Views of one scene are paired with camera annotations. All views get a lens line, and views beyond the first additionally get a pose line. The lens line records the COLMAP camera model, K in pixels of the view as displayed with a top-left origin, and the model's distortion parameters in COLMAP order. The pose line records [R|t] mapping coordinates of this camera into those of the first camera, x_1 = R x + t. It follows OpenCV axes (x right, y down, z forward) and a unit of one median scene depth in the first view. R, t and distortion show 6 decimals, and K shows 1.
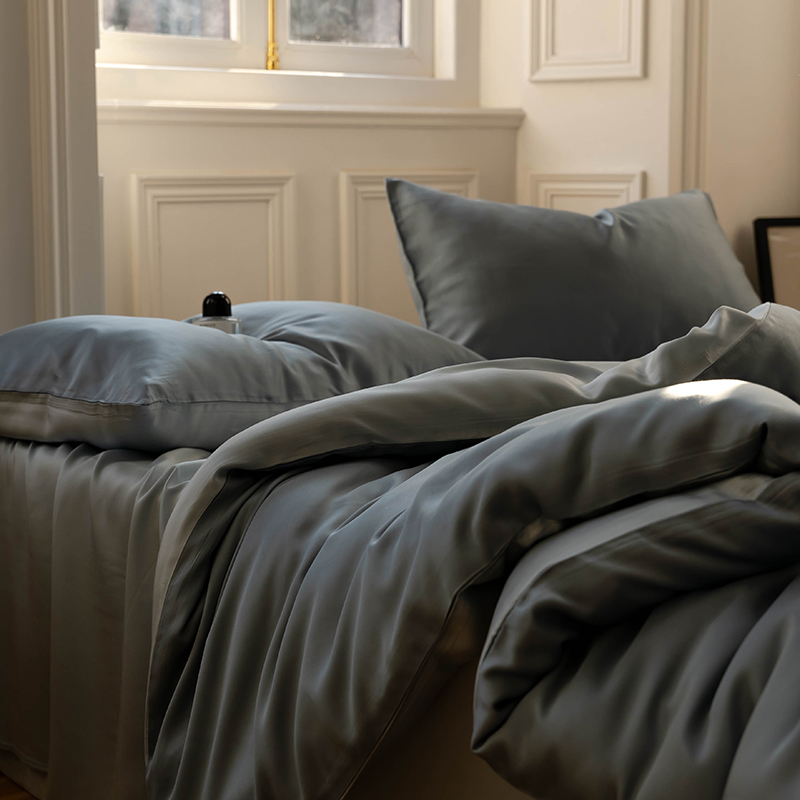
lens RADIAL K [[1886.9, 0, 400.0], [0, 1886.9, 400.0], [0, 0, 1]] dist [-0.024161, 0.077739]
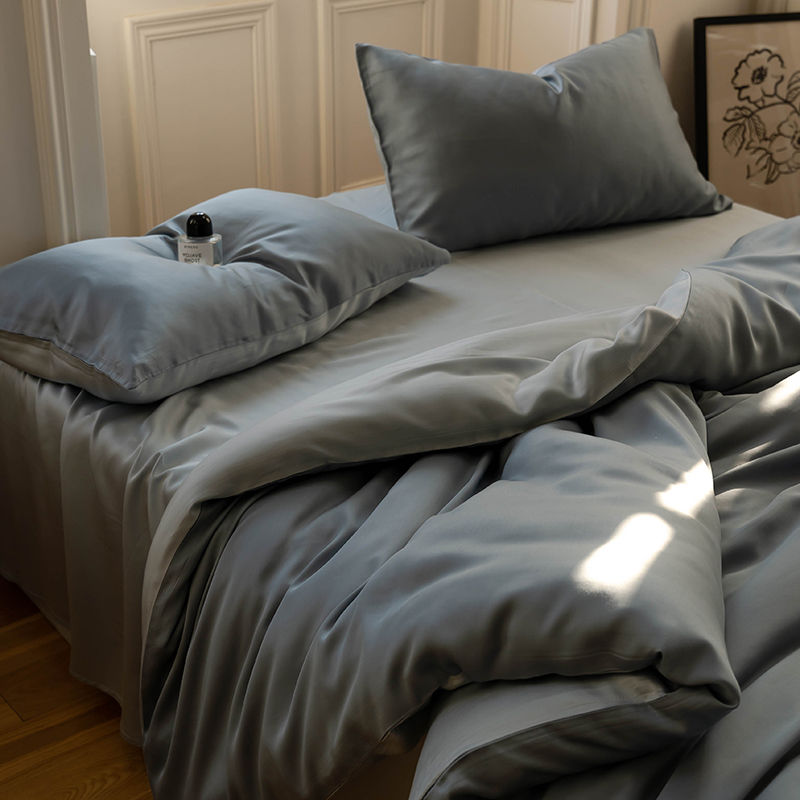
lens RADIAL K [[1502.9, 0, 382.4], [0, 1502.9, 400.0], [0, 0, 1]] dist [-0.015526, -0.155418]
pose [[0.999885, 0.013005, -0.007774, 0.021105], [-0.009224, 0.929512, 0.368677, -0.300511], [0.012020, -0.368563, 0.929525, 0.142671]]
